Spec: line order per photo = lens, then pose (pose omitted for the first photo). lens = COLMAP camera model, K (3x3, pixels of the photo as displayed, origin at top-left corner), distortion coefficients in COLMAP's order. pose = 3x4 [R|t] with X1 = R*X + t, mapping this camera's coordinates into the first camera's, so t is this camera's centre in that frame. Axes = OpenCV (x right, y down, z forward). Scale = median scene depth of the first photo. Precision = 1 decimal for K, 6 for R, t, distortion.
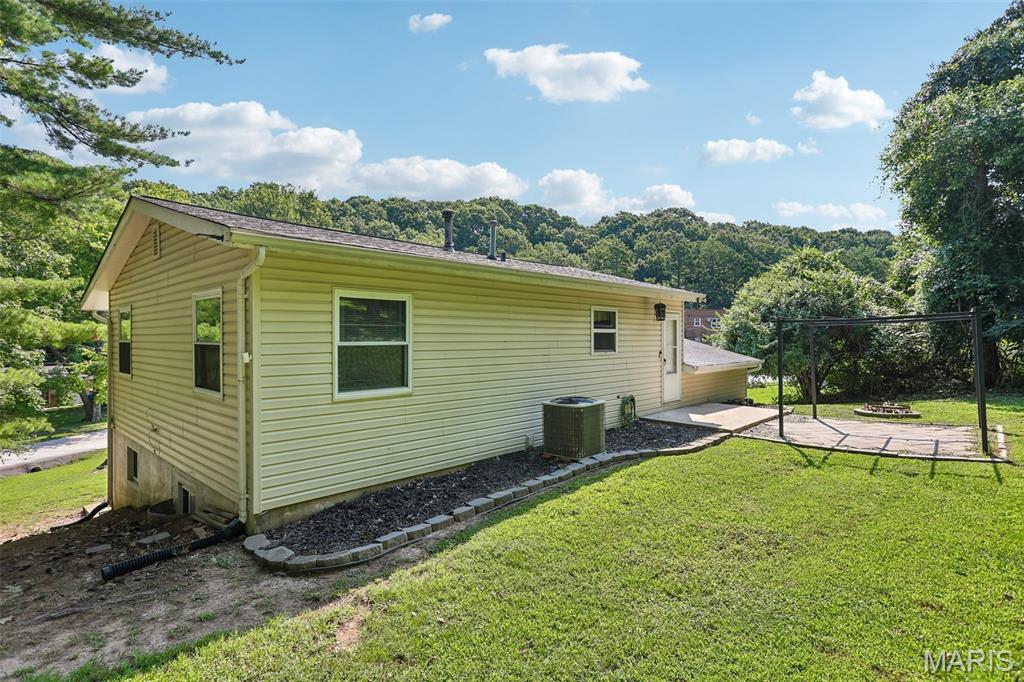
lens RADIAL K [[521.7, 0, 512.0], [0, 521.7, 341.0], [0, 0, 1]] dist [-0.024032, -0.000130]
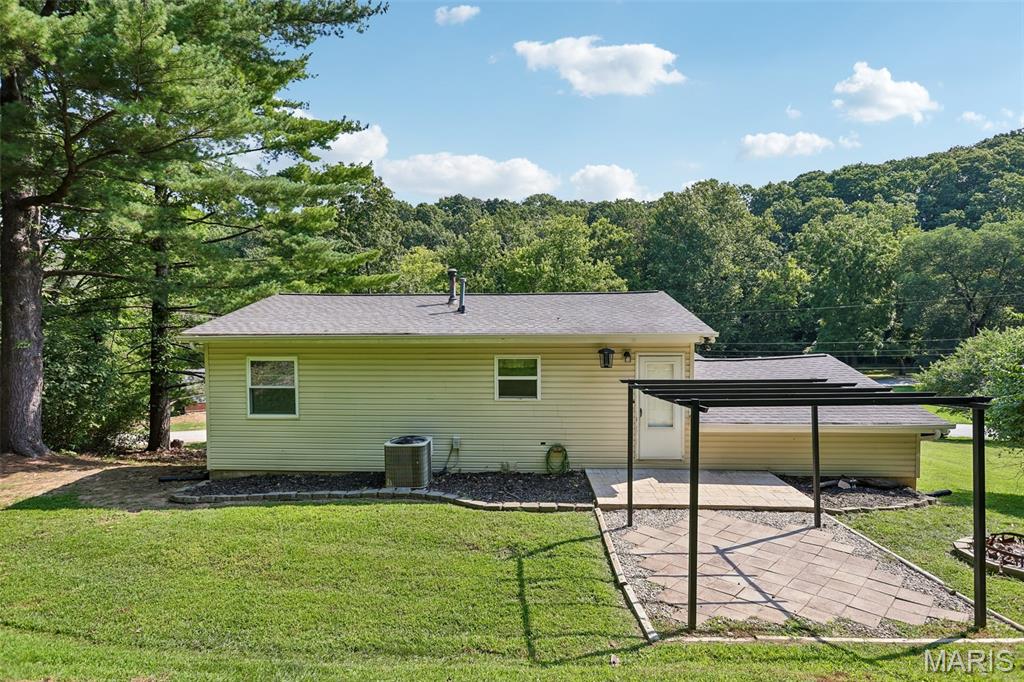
lens RADIAL K [[521.7, 0, 512.0], [0, 521.7, 341.0], [0, 0, 1]] dist [-0.024032, -0.000130]
pose [[0.646471, 0.021051, -0.762648, 0.990520], [-0.001284, 0.999648, 0.026504, -0.124096], [0.762938, -0.016155, 0.646270, 0.331290]]
